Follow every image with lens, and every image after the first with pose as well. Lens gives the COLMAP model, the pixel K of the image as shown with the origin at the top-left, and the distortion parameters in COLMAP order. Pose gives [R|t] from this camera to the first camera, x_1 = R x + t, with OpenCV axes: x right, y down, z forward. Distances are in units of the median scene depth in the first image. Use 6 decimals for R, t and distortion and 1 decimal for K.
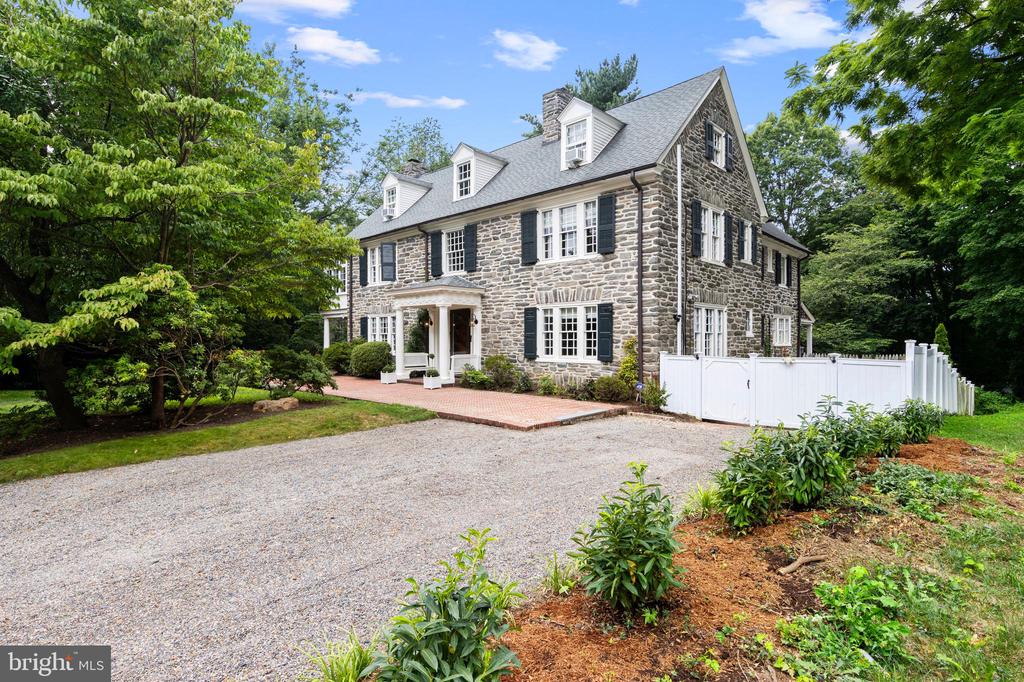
lens RADIAL K [[523.3, 0, 519.6], [0, 523.3, 345.8], [0, 0, 1]] dist [0.014217, -0.003043]
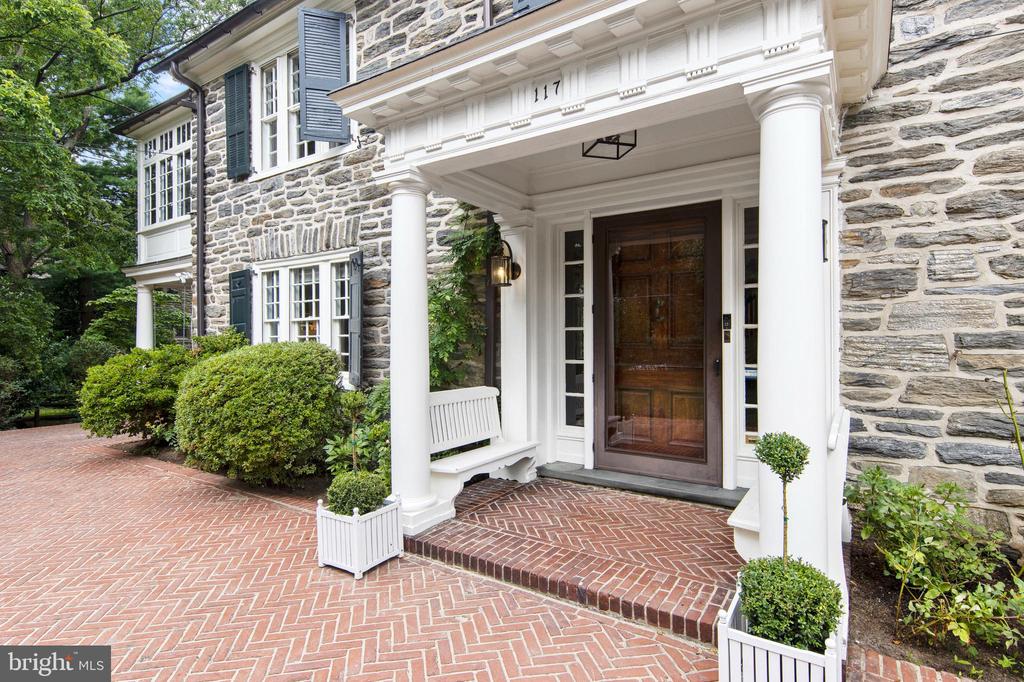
lens RADIAL K [[523.3, 0, 516.2], [0, 523.3, 337.5], [0, 0, 1]] dist [0.014217, -0.003043]
pose [[0.985167, -0.006687, 0.171470, -0.221849], [0.009476, 0.999836, -0.015453, -0.006854], [-0.171338, 0.016849, 0.985068, 0.783992]]
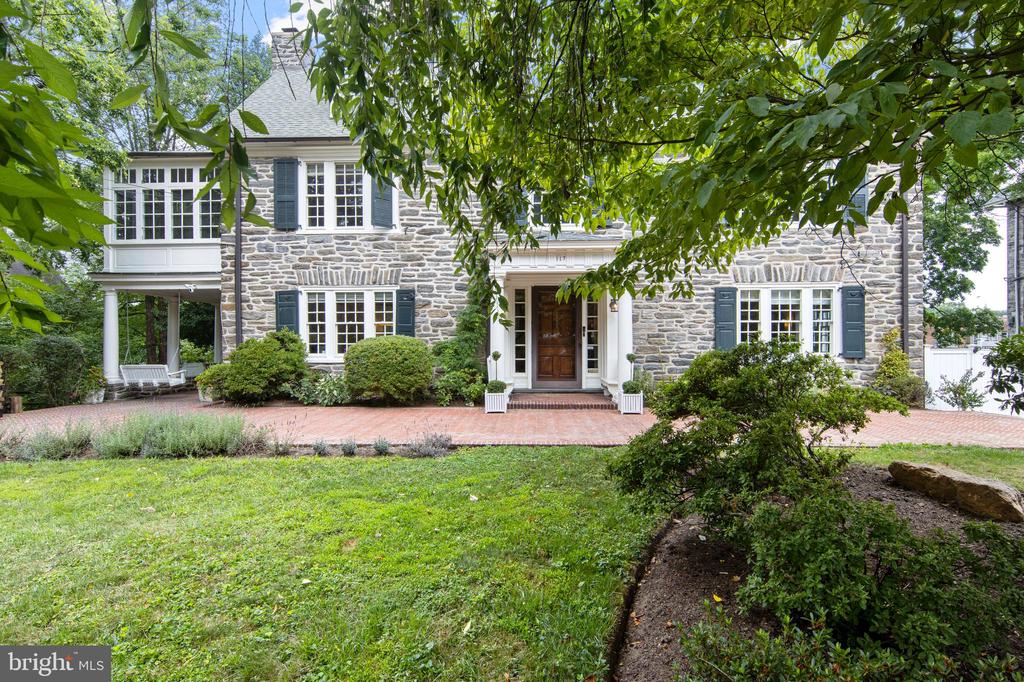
lens RADIAL K [[523.3, 0, 515.8], [0, 523.3, 337.7], [0, 0, 1]] dist [0.014217, -0.003043]
pose [[0.748363, -0.012111, 0.663179, -0.580703], [0.012558, 0.999913, 0.004090, -0.009452], [-0.663171, 0.005267, 0.748450, 0.568057]]
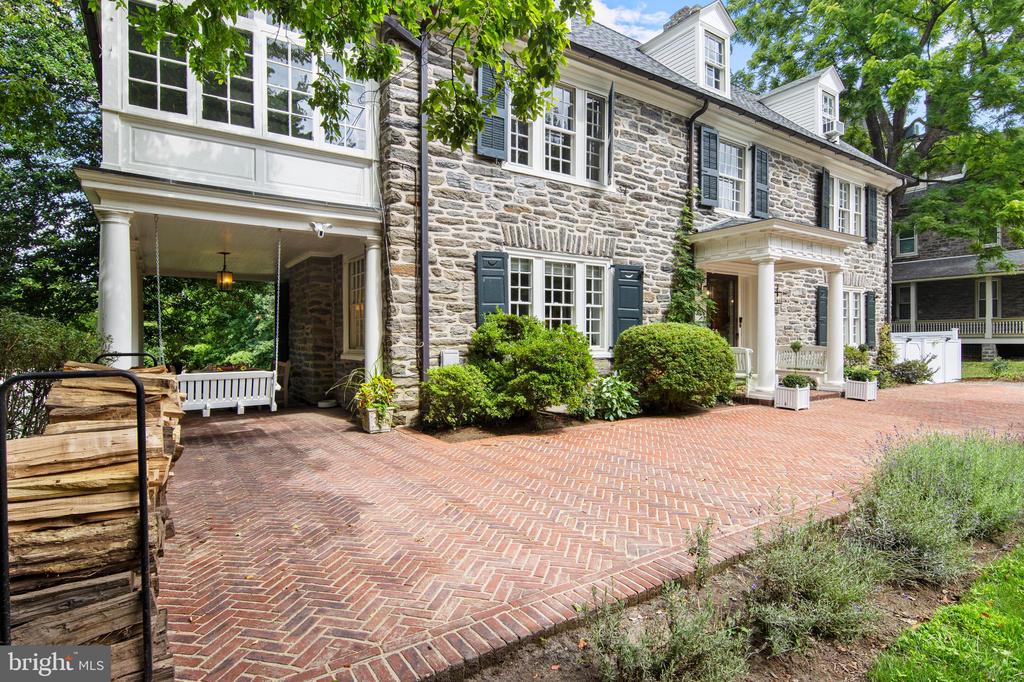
lens RADIAL K [[523.3, 0, 520.2], [0, 523.3, 339.1], [0, 0, 1]] dist [0.014217, -0.003043]
pose [[0.211590, -0.003447, 0.977352, -0.769839], [0.014388, 0.999896, 0.000412, 0.002422], [-0.977253, 0.013975, 0.211618, 1.119220]]
